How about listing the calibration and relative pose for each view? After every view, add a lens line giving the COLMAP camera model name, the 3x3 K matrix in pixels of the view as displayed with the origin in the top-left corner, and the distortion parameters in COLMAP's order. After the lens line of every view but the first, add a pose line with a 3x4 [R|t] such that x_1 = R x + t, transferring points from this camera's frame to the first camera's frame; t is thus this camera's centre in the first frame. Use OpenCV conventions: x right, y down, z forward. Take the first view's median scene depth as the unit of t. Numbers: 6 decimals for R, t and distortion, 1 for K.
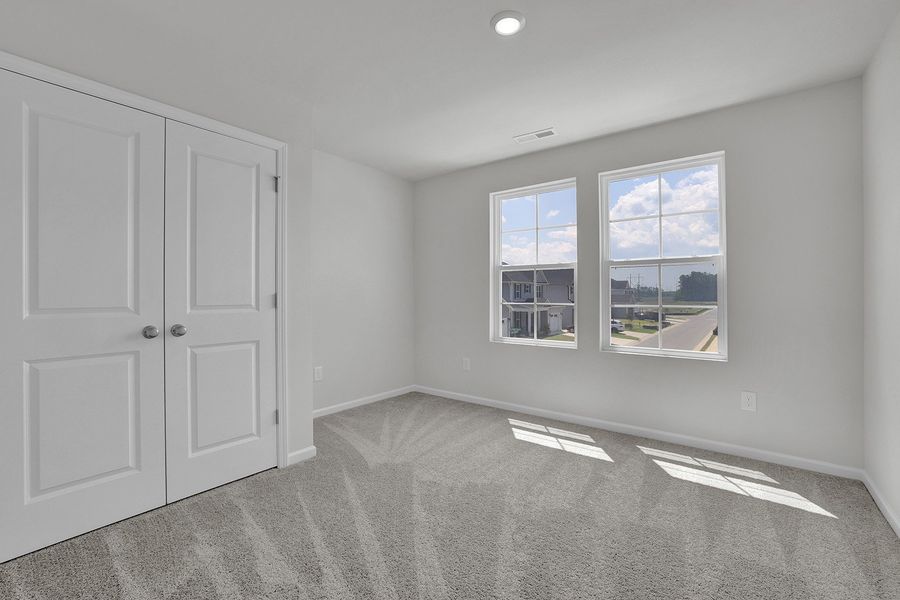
lens RADIAL K [[384.3, 0, 451.0], [0, 384.3, 295.9], [0, 0, 1]] dist [-0.024157, 0.000184]
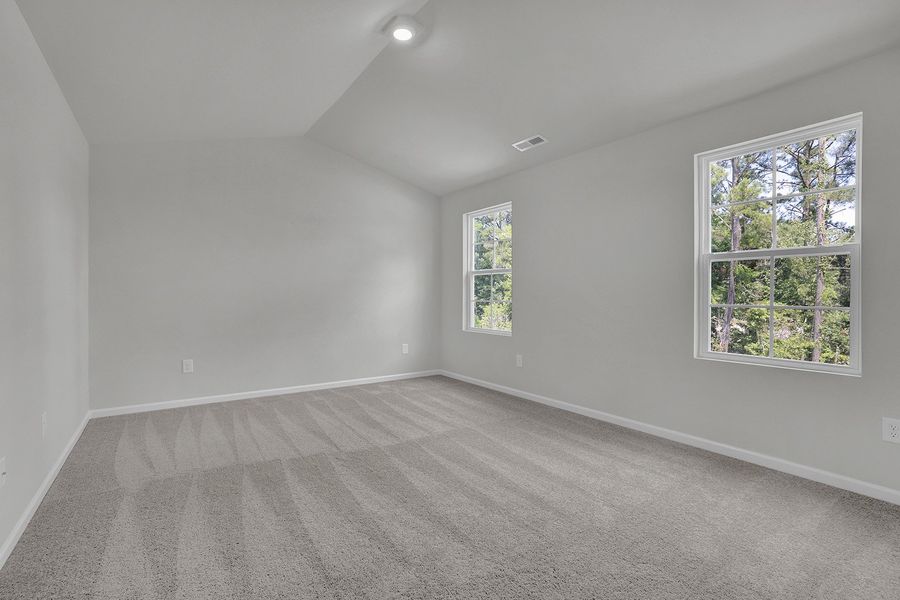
lens RADIAL K [[432.3, 0, 447.0], [0, 432.3, 299.4], [0, 0, 1]] dist [-0.000012, 0.000071]
pose [[0.944468, -0.000639, -0.328602, 0.514867], [0.003025, 0.999973, 0.006751, 0.004448], [0.328589, -0.007371, 0.944444, -0.362089]]
